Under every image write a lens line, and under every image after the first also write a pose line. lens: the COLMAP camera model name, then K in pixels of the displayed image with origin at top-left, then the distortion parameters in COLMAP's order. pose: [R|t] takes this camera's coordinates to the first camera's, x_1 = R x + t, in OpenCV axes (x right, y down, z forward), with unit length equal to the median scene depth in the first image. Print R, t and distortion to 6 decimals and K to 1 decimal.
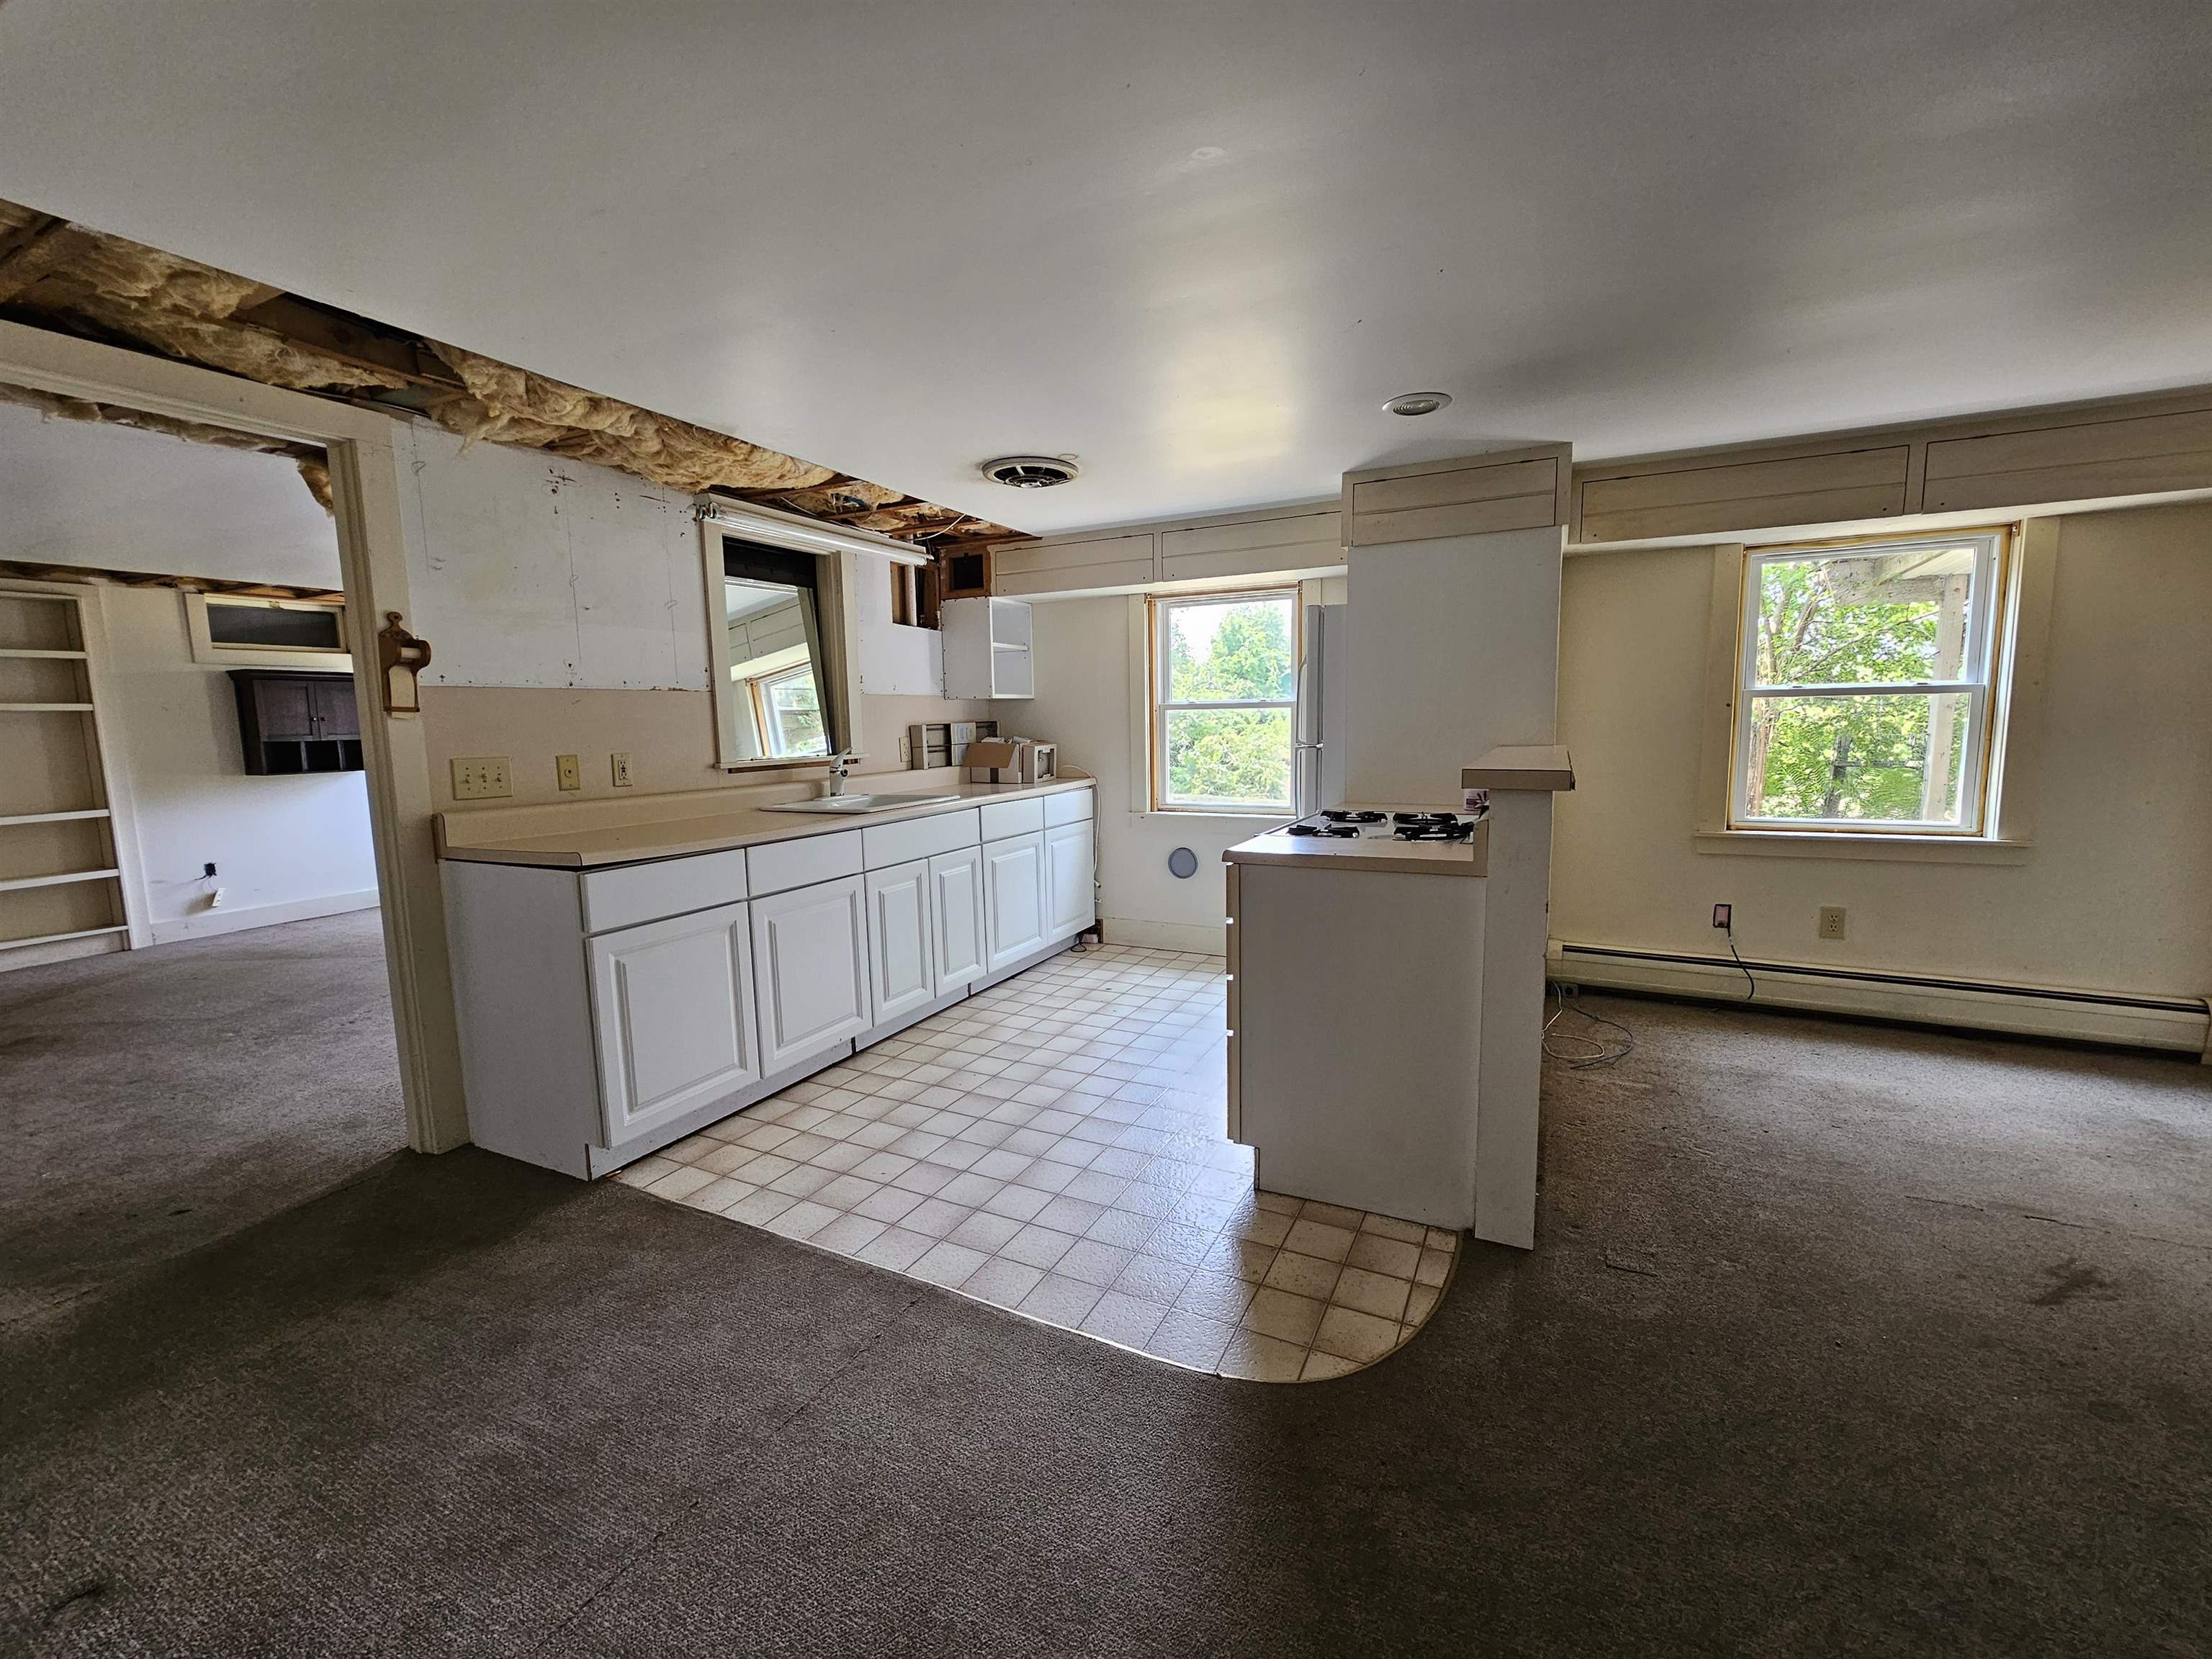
lens RADIAL K [[904.4, 0, 1105.1], [0, 904.4, 818.8], [0, 0, 1]] dist [-0.003599, 0.000919]
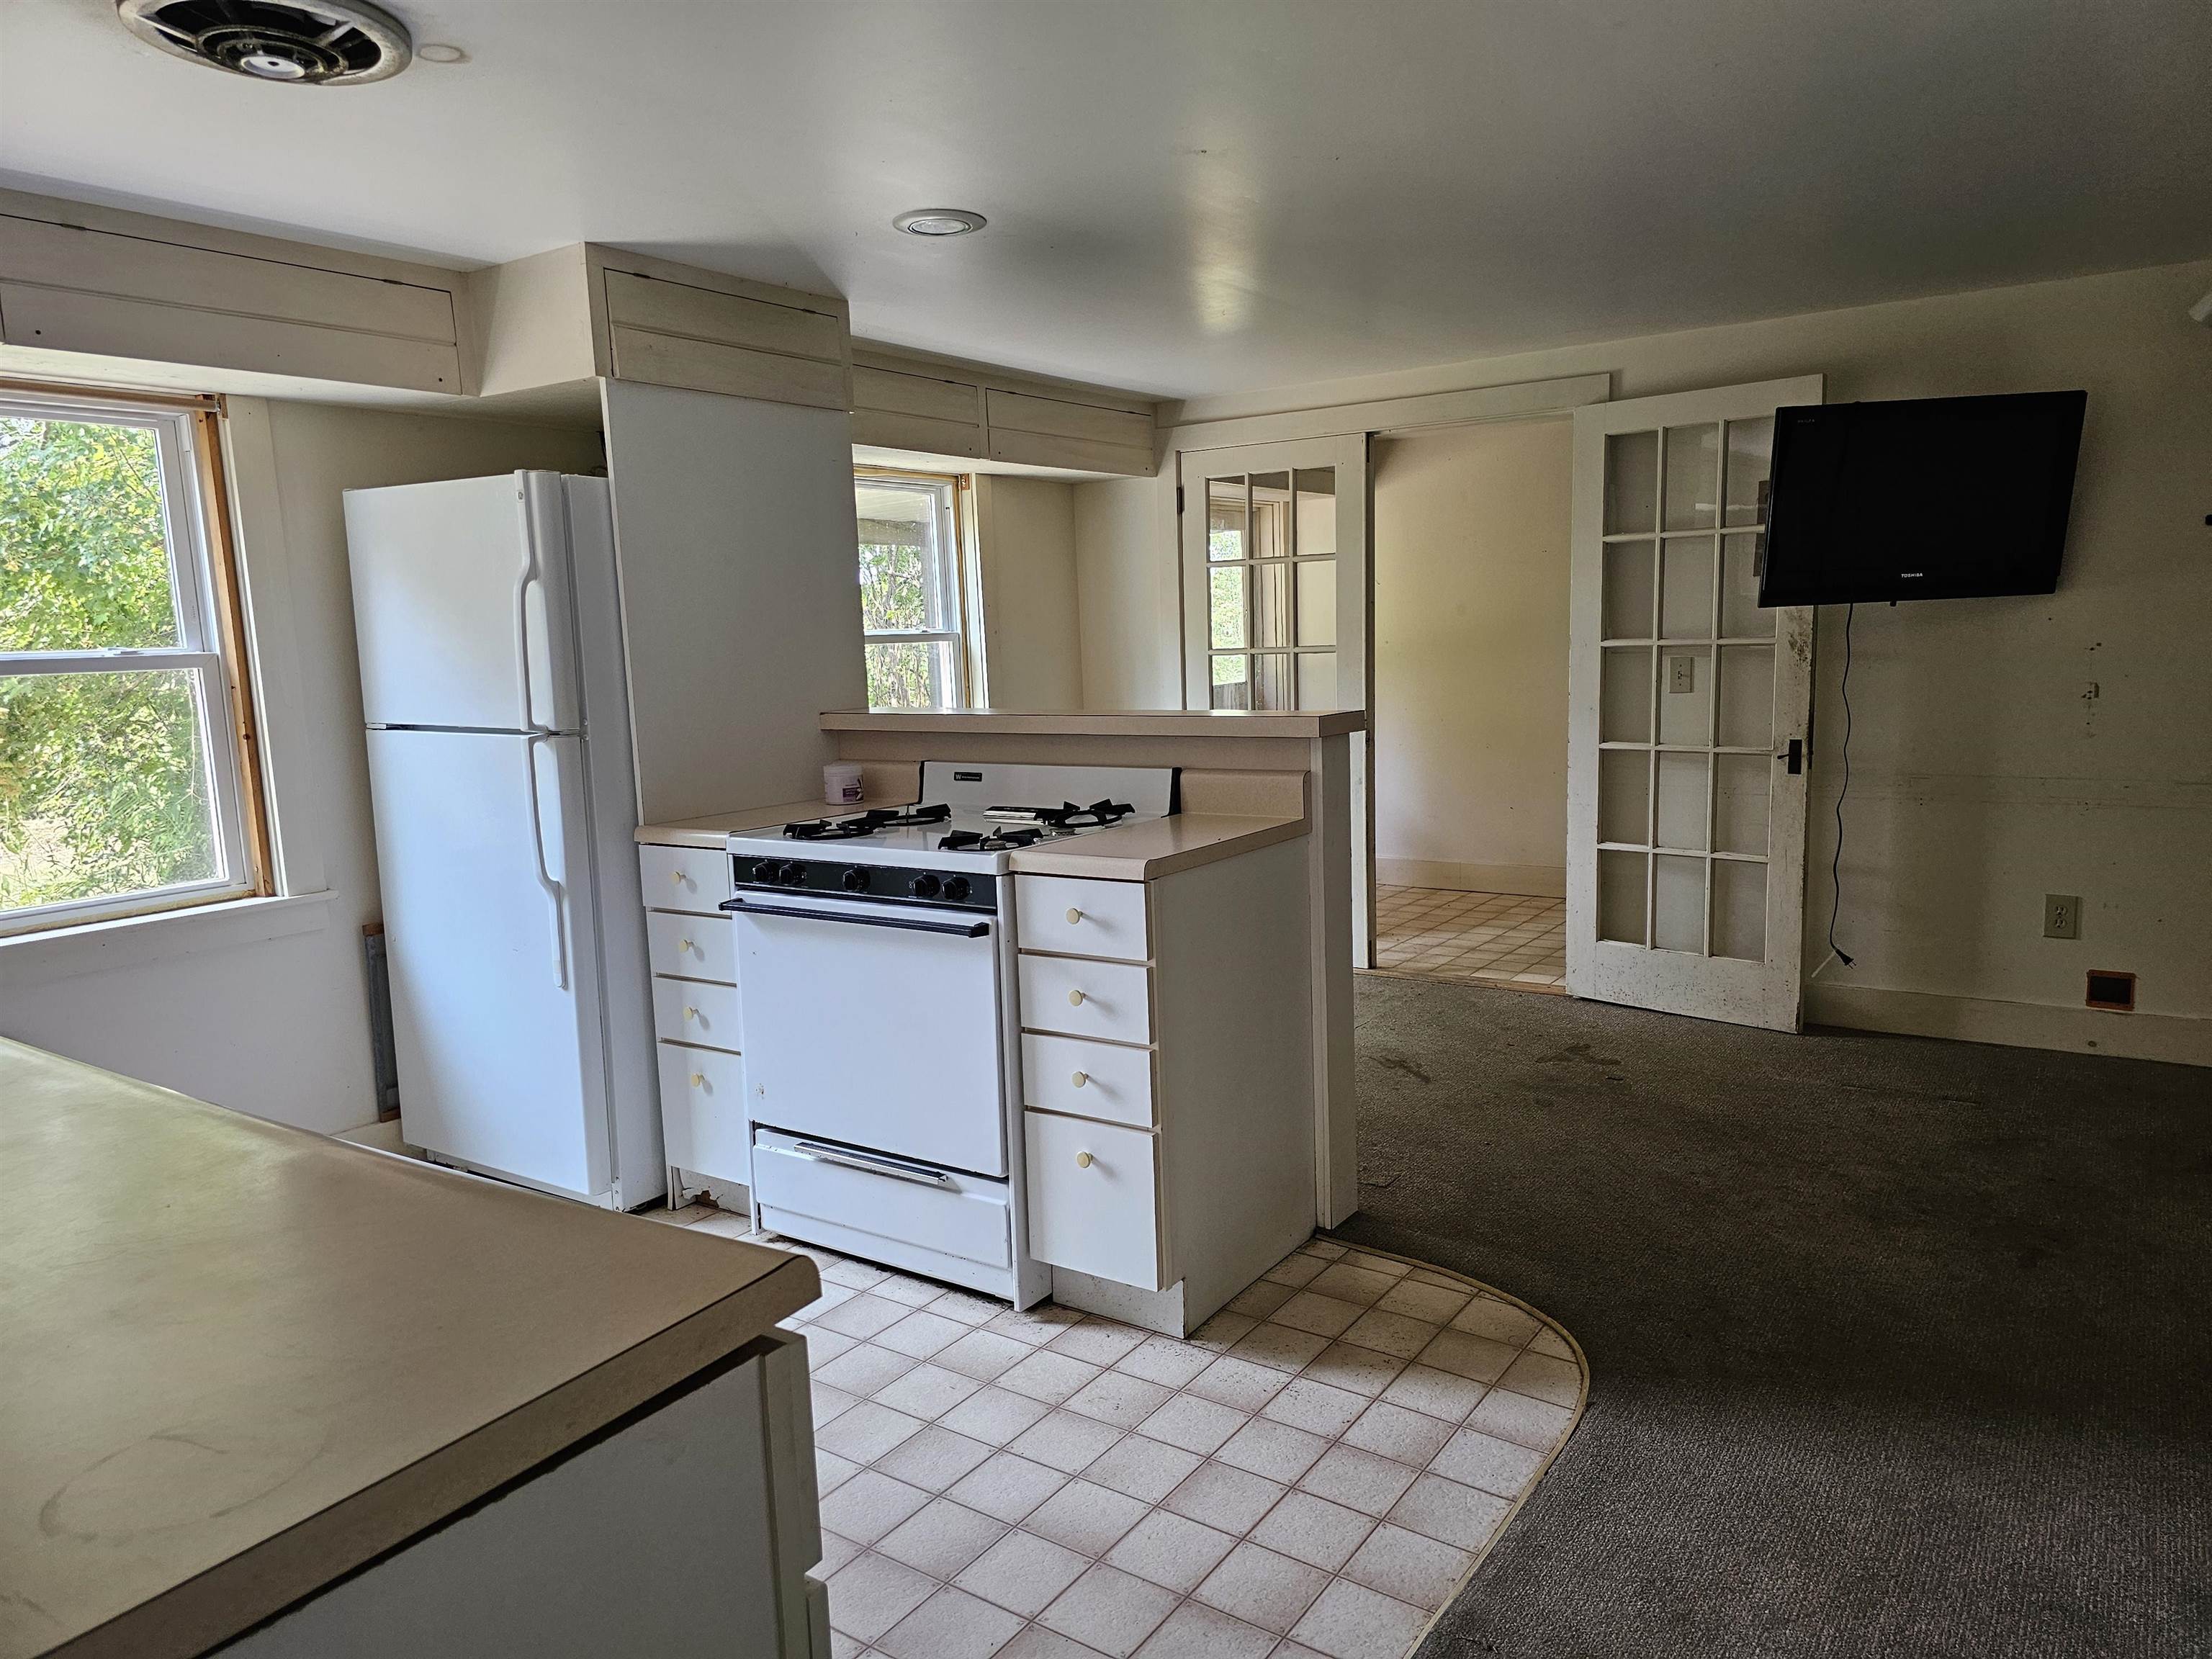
lens RADIAL K [[1473.3, 0, 1105.9], [0, 1473.3, 845.4], [0, 0, 1]] dist [0.007176, -0.000287]
pose [[0.146864, -0.131223, 0.980414, -1.009878], [0.139333, 0.984023, 0.110834, -0.111923], [-0.979294, 0.120327, 0.162802, 0.916591]]
